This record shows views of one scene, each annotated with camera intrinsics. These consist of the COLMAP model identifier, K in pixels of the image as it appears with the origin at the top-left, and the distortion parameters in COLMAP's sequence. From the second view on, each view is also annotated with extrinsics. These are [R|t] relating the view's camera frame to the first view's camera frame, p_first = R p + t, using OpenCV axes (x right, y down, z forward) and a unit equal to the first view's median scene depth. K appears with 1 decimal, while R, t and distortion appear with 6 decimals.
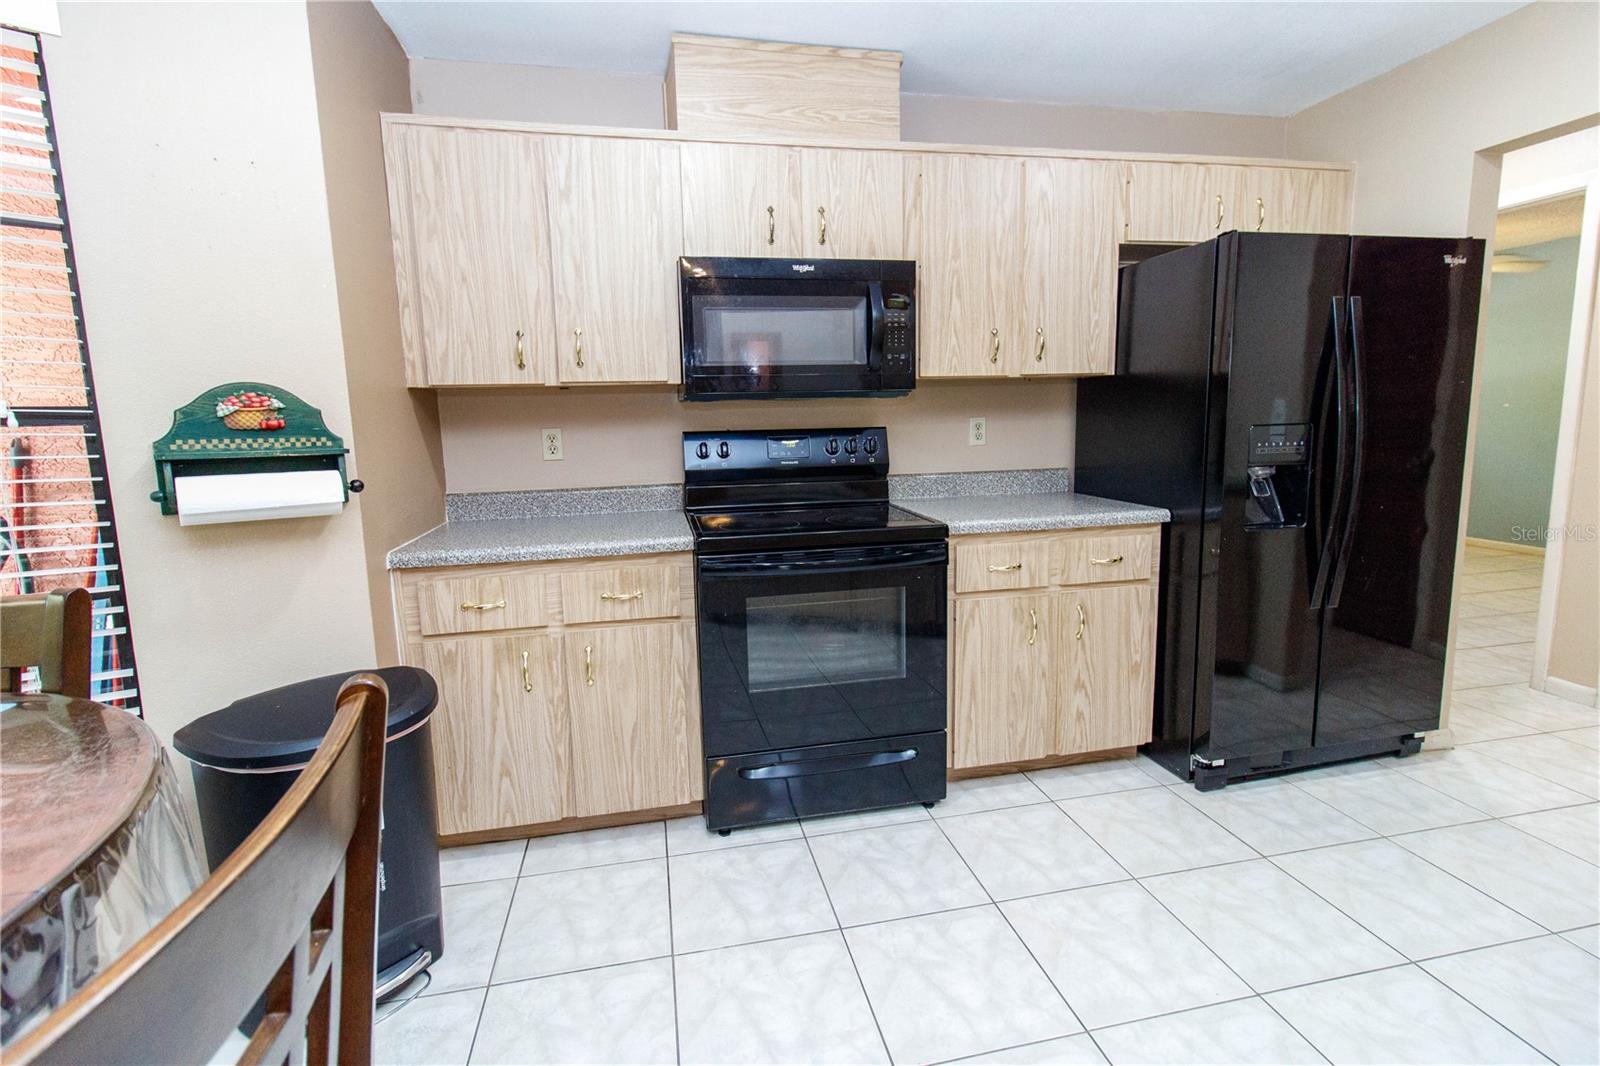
lens RADIAL K [[762.6, 0, 811.3], [0, 762.6, 513.1], [0, 0, 1]] dist [0.003103, 0.000214]
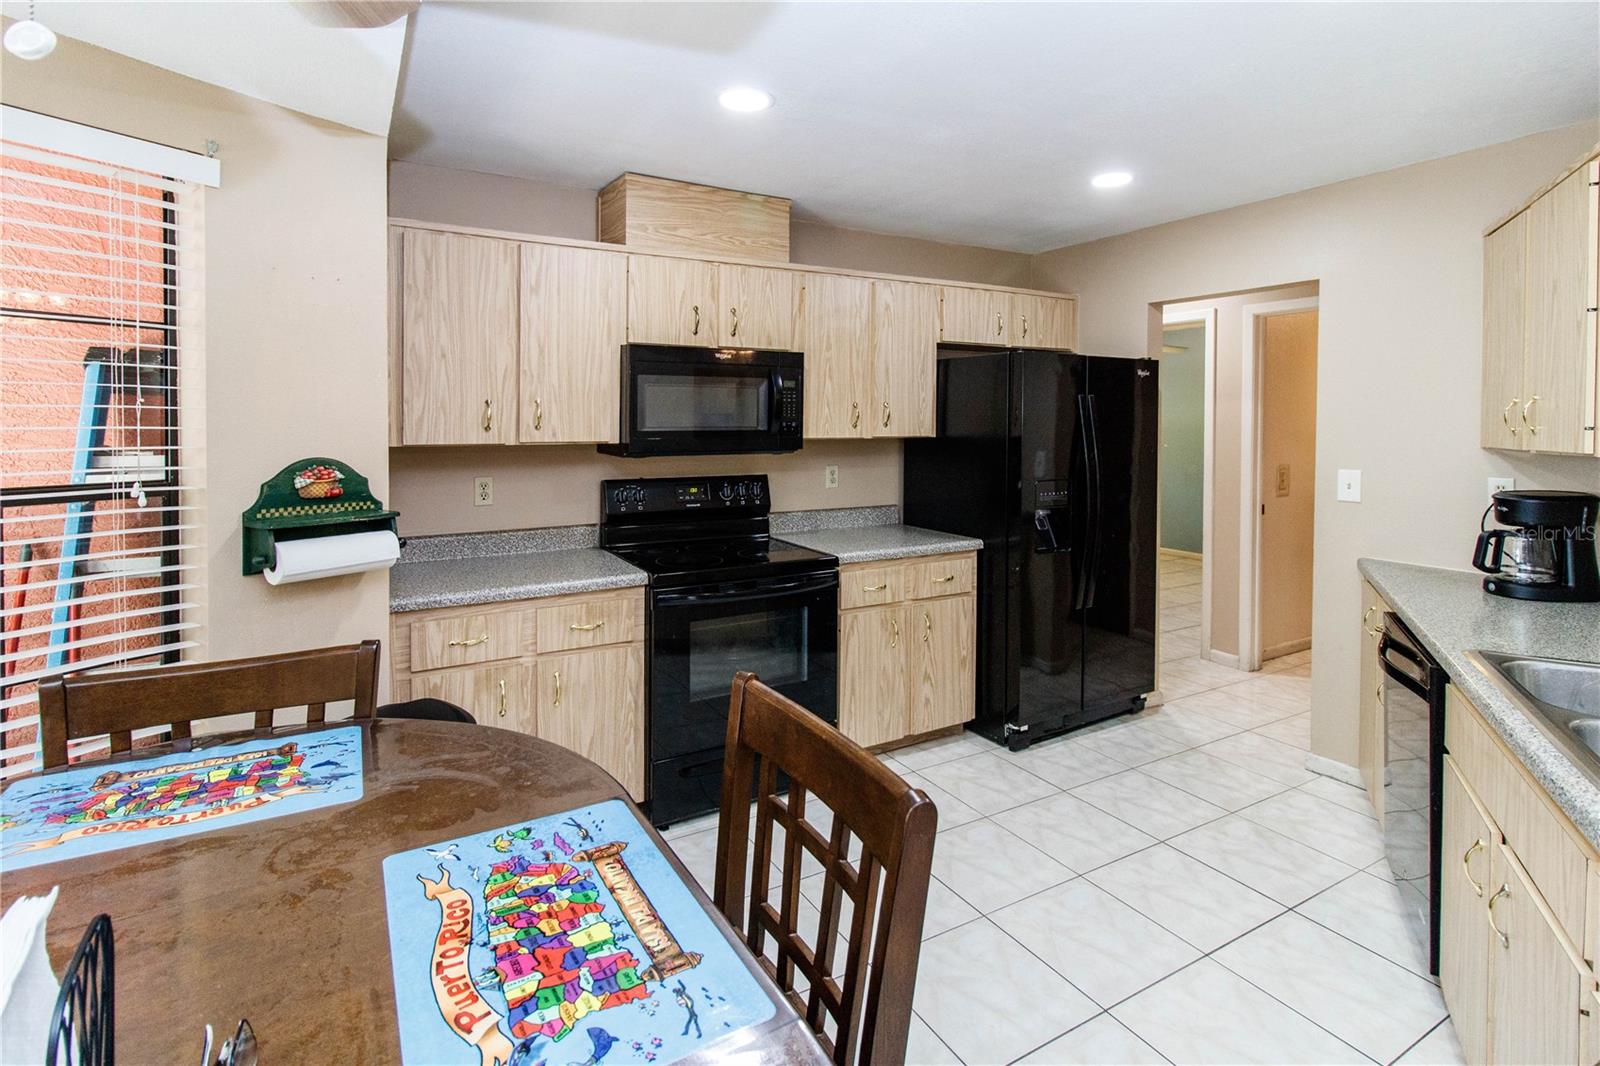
lens RADIAL K [[770.6, 0, 802.0], [0, 770.6, 430.3], [0, 0, 1]] dist [0.003914, 0.001316]
pose [[0.955324, 0.020030, 0.294880, -0.256829], [0.016282, 0.992619, -0.120175, -0.039501], [-0.295111, 0.119607, 0.947947, -0.242560]]
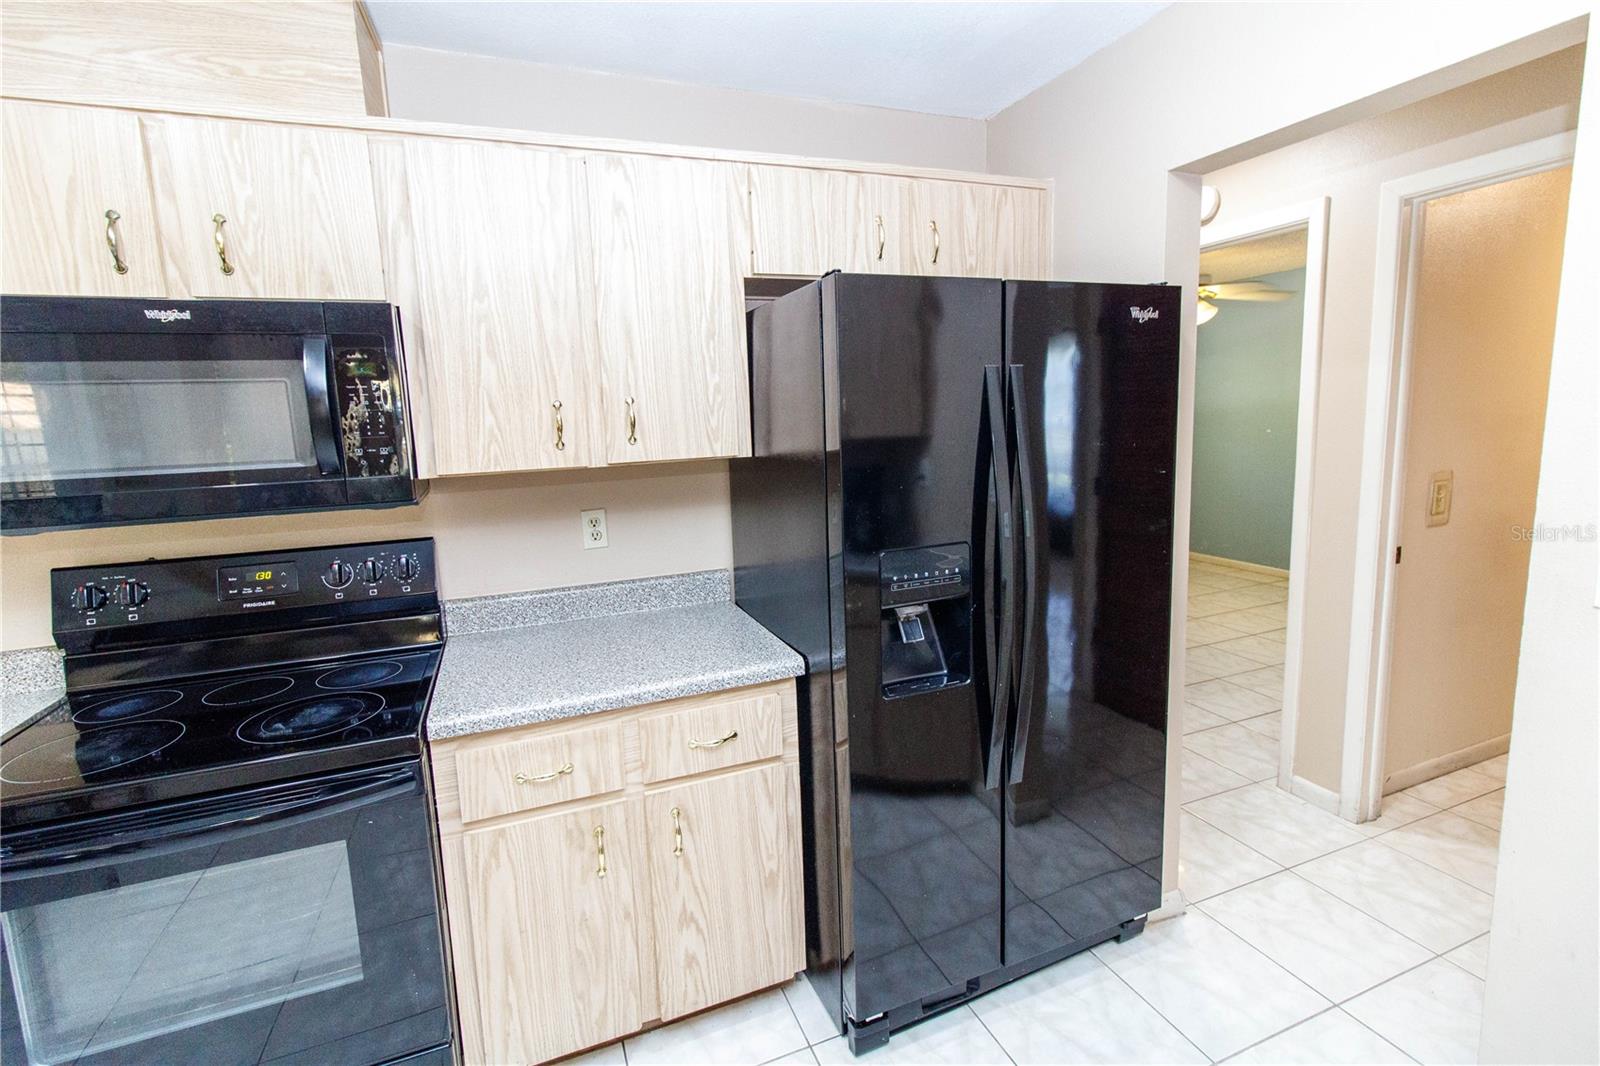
lens RADIAL K [[762.6, 0, 811.4], [0, 762.6, 521.1], [0, 0, 1]] dist [0.003103, 0.000214]
pose [[0.984159, -0.038570, 0.173041, 0.370497], [0.038006, 0.999256, 0.006574, -0.139918], [-0.173165, 0.000107, 0.984893, 0.310390]]
